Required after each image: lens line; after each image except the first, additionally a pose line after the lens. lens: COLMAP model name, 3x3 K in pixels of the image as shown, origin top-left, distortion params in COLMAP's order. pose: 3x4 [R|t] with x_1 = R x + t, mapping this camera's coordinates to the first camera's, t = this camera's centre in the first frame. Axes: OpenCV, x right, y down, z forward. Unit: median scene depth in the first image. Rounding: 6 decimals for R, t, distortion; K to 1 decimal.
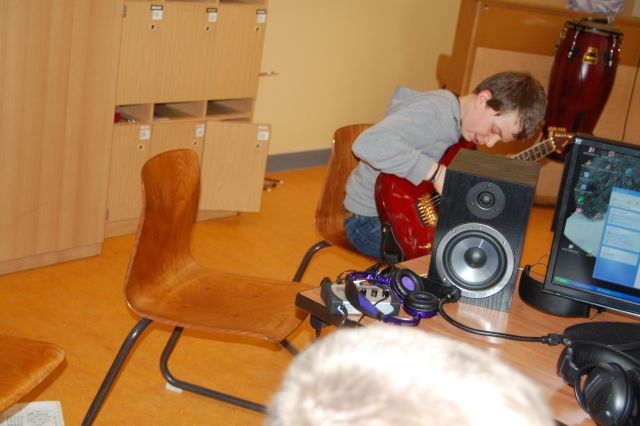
lens RADIAL K [[909.6, 0, 320.0], [0, 909.6, 213.0], [0, 0, 1]] dist [0.097018, 0.006195]
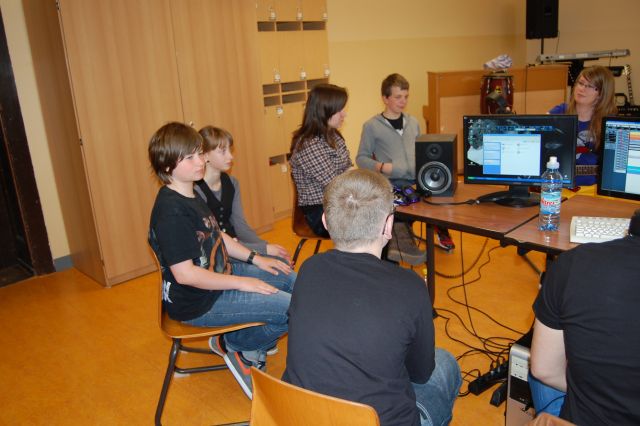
lens RADIAL K [[485.6, 0, 320.0], [0, 485.6, 213.0], [0, 0, 1]] dist [-0.003861, -0.001640]
pose [[0.976943, -0.177336, -0.118888, 0.012000], [0.178132, 0.983998, -0.003978, 0.093615], [0.117691, -0.017291, 0.992900, -0.292386]]
